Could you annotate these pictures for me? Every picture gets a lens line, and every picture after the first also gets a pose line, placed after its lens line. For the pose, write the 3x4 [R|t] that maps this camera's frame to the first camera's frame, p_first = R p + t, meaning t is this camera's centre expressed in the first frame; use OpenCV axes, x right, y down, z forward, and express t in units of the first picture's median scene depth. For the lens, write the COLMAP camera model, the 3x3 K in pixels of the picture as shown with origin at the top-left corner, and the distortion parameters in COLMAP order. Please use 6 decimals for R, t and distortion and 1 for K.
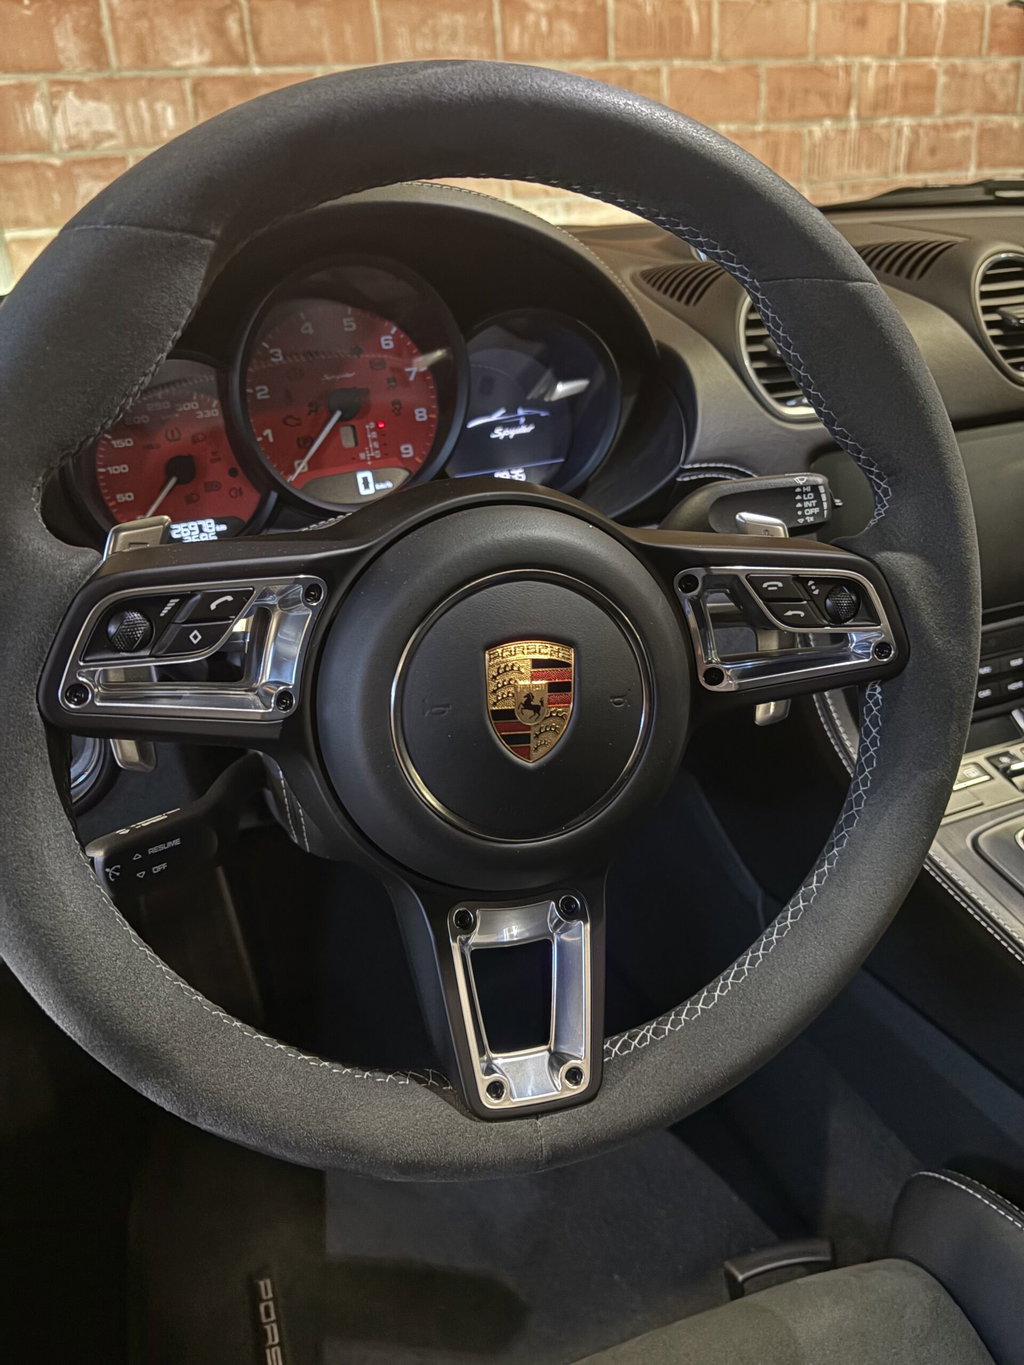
lens RADIAL K [[1036.1, 0, 512.0], [0, 1036.1, 682.5], [0, 0, 1]] dist [0.001929, 0.000305]
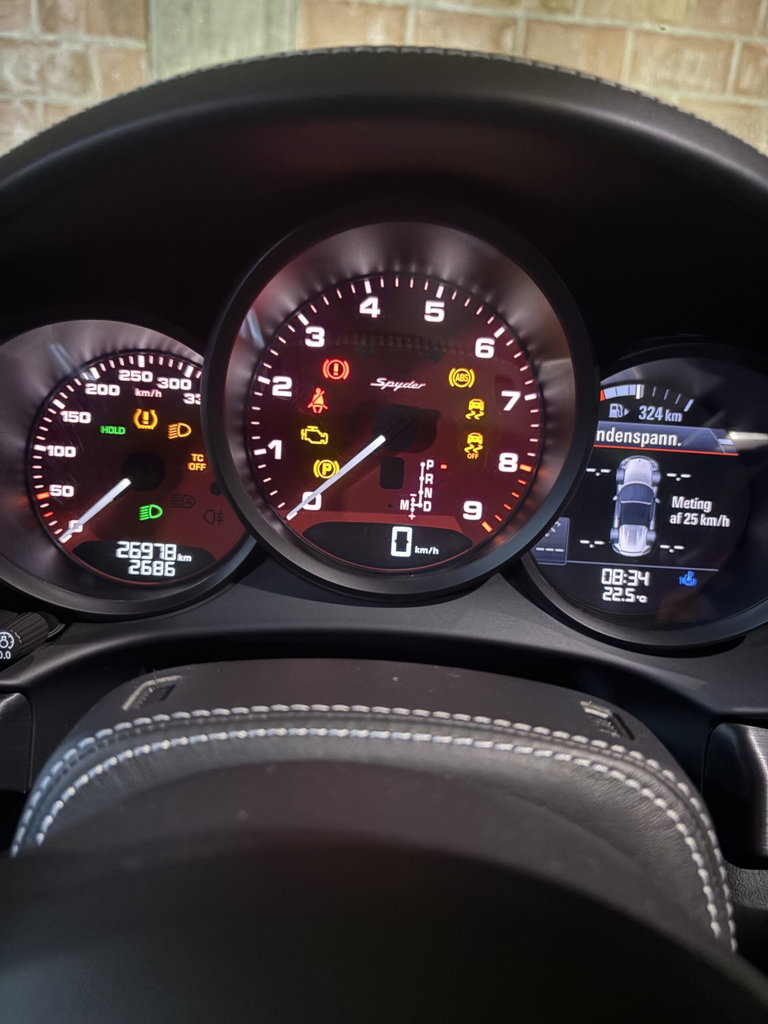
lens RADIAL K [[768.8, 0, 383.2], [0, 768.8, 543.8], [0, 0, 1]] dist [0.038842, -0.001092]
pose [[0.927324, 0.262523, -0.266743, -0.017562], [-0.266731, 0.963542, 0.021014, -0.205960], [0.262535, 0.051662, 0.963538, 0.528694]]
